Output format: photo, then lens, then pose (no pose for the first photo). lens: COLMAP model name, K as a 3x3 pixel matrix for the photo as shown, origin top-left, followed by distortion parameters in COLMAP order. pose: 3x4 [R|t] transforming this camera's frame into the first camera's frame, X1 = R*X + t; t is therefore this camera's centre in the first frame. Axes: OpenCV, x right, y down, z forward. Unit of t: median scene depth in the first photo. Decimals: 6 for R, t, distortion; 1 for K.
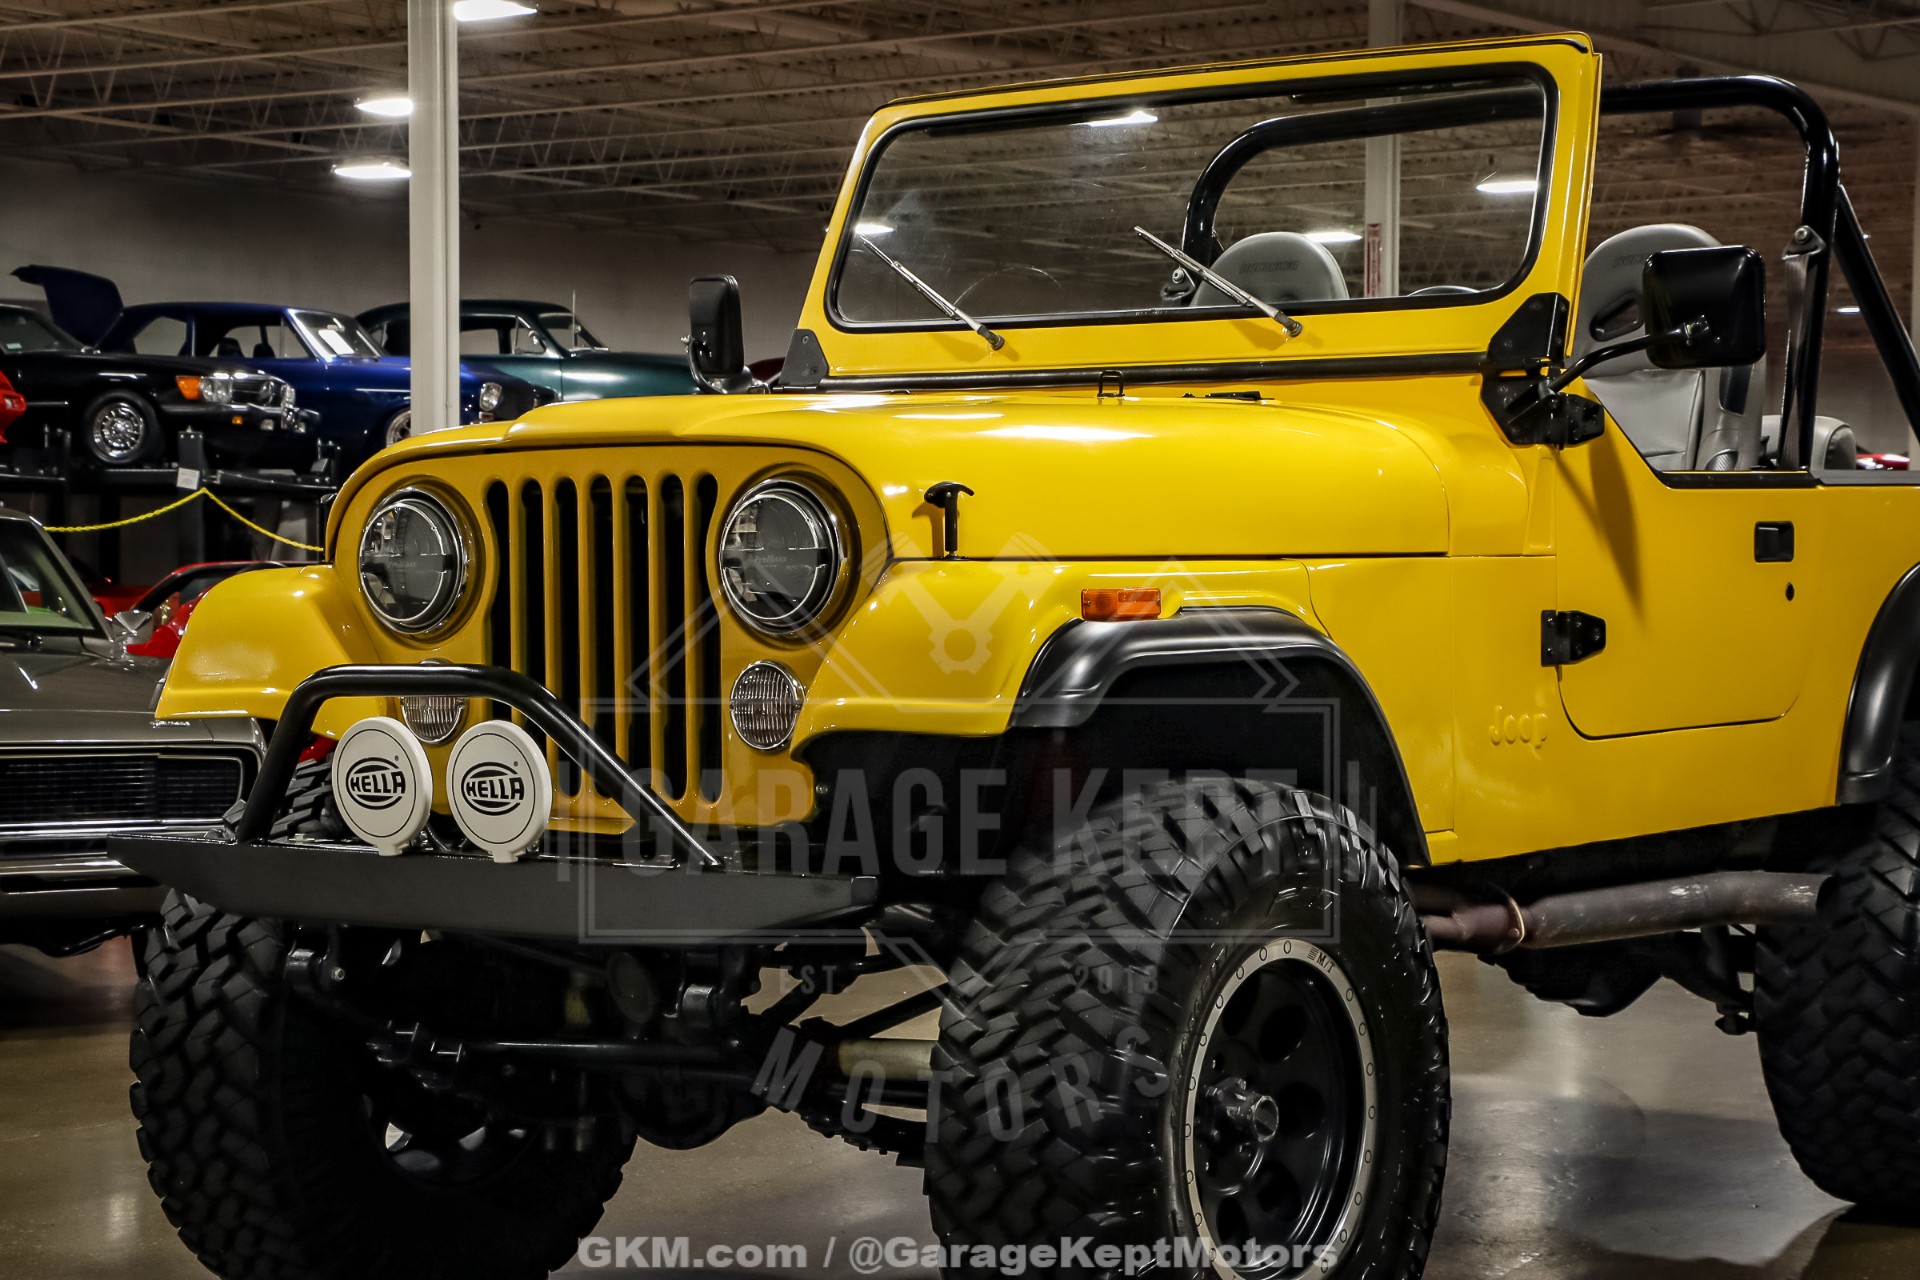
lens RADIAL K [[4211.0, 0, 960.0], [0, 4211.0, 640.0], [0, 0, 1]] dist [0.331012, 0.512373]
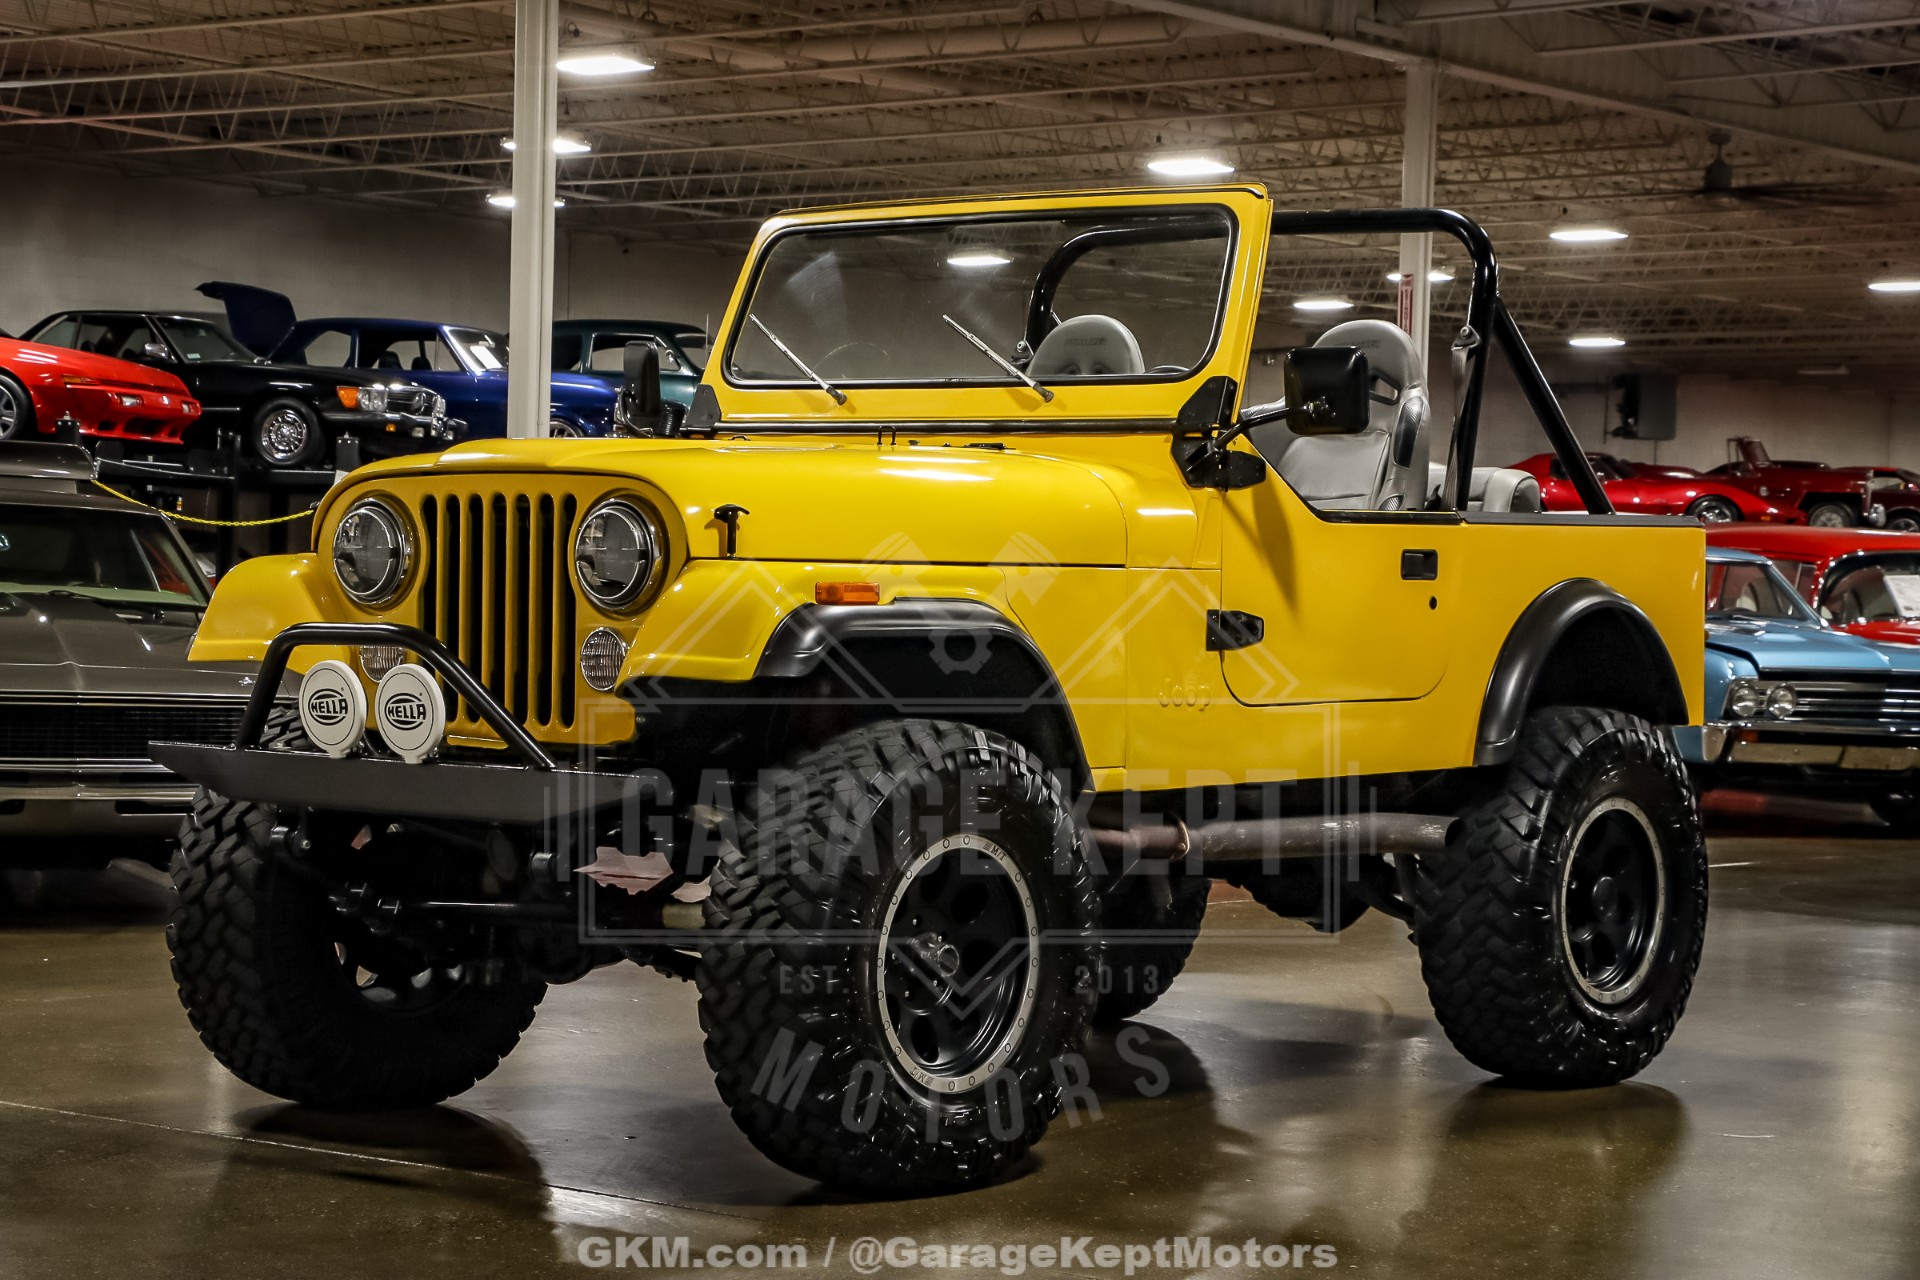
lens RADIAL K [[4349.7, 0, 952.8], [0, 4349.7, 636.9], [0, 0, 1]] dist [0.374369, 0.453395]
pose [[0.998062, 0.026121, -0.056487, 0.131668], [-0.026382, 0.999644, -0.003872, 0.009105], [0.056366, 0.005355, 0.998396, -0.389159]]
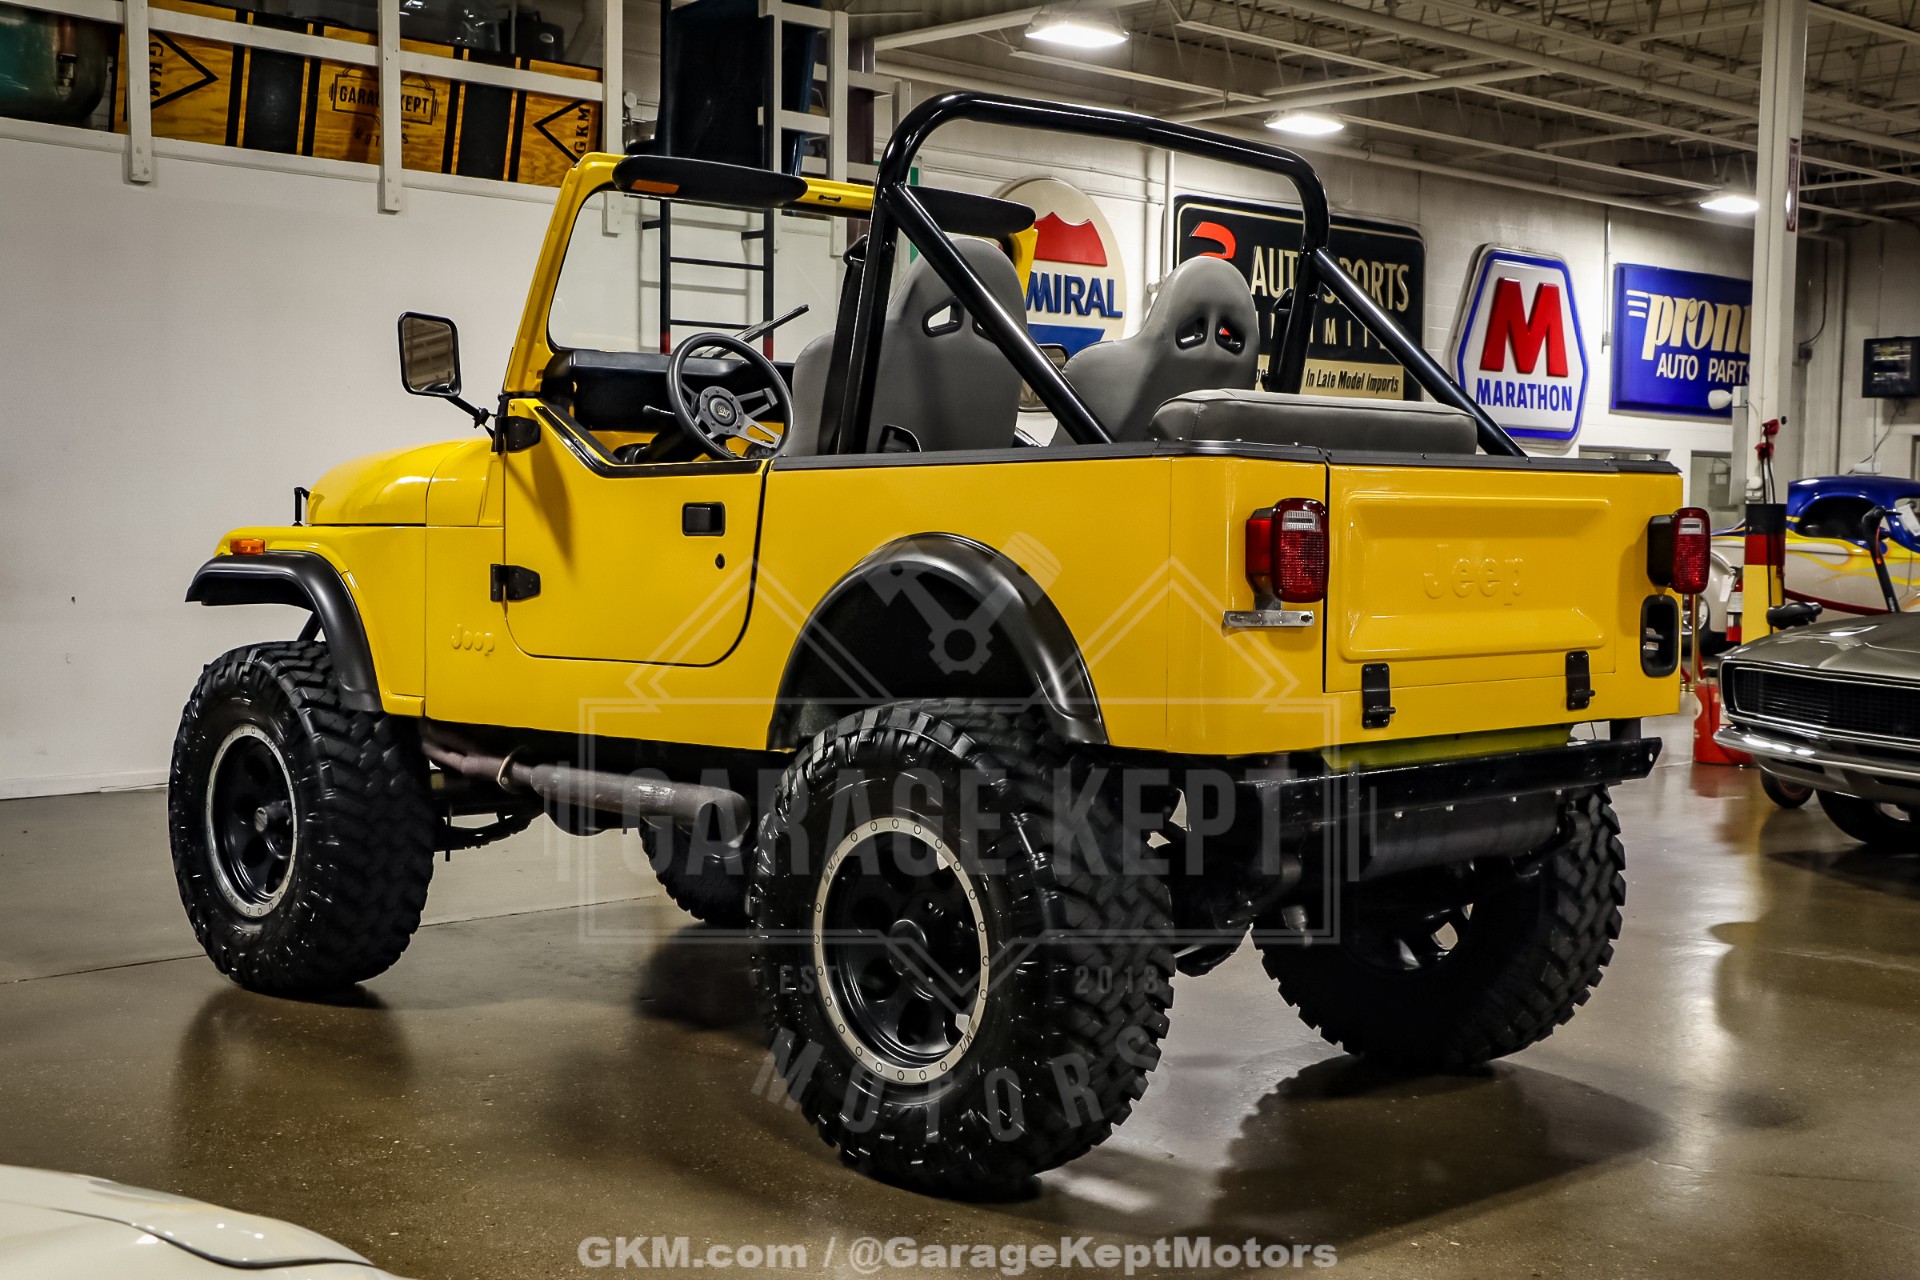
lens RADIAL K [[2376.0, 0, 960.0], [0, 2376.0, 640.0], [0, 0, 1]] dist [-0.024392, 0.293422]
pose [[-0.187762, 0.065058, -0.980058, 0.899223], [-0.016380, 0.997458, 0.069351, -0.039668], [0.982078, 0.029075, -0.186219, 1.282740]]
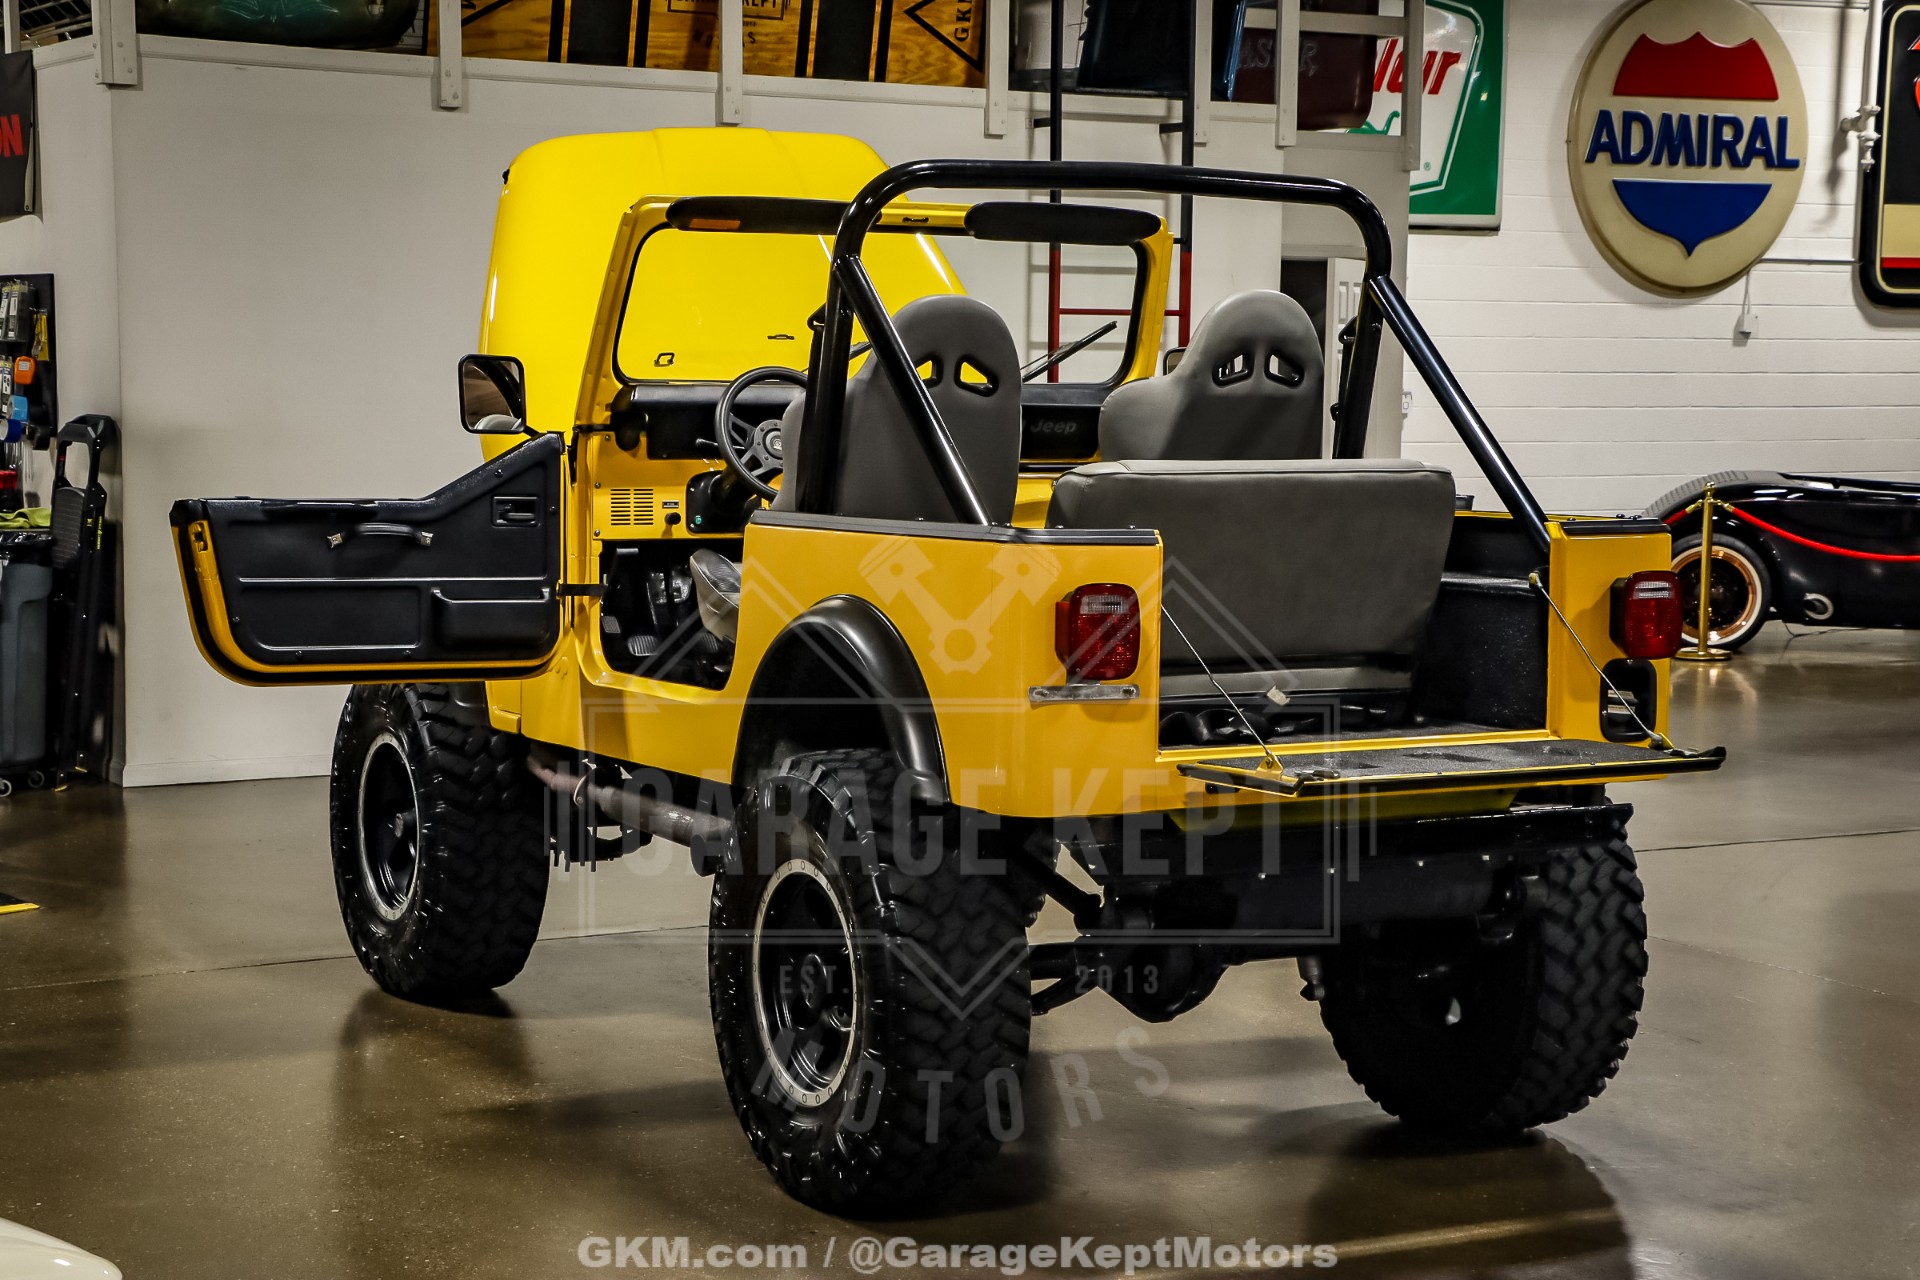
lens RADIAL K [[3218.9, 0, 959.0], [0, 3218.9, 671.6], [0, 0, 1]] dist [0.143953, 0.053204]
pose [[-0.435410, 0.095303, -0.895173, 1.093899], [-0.012204, 0.993664, 0.111725, -0.108129], [0.900149, 0.059571, -0.431489, 1.594767]]
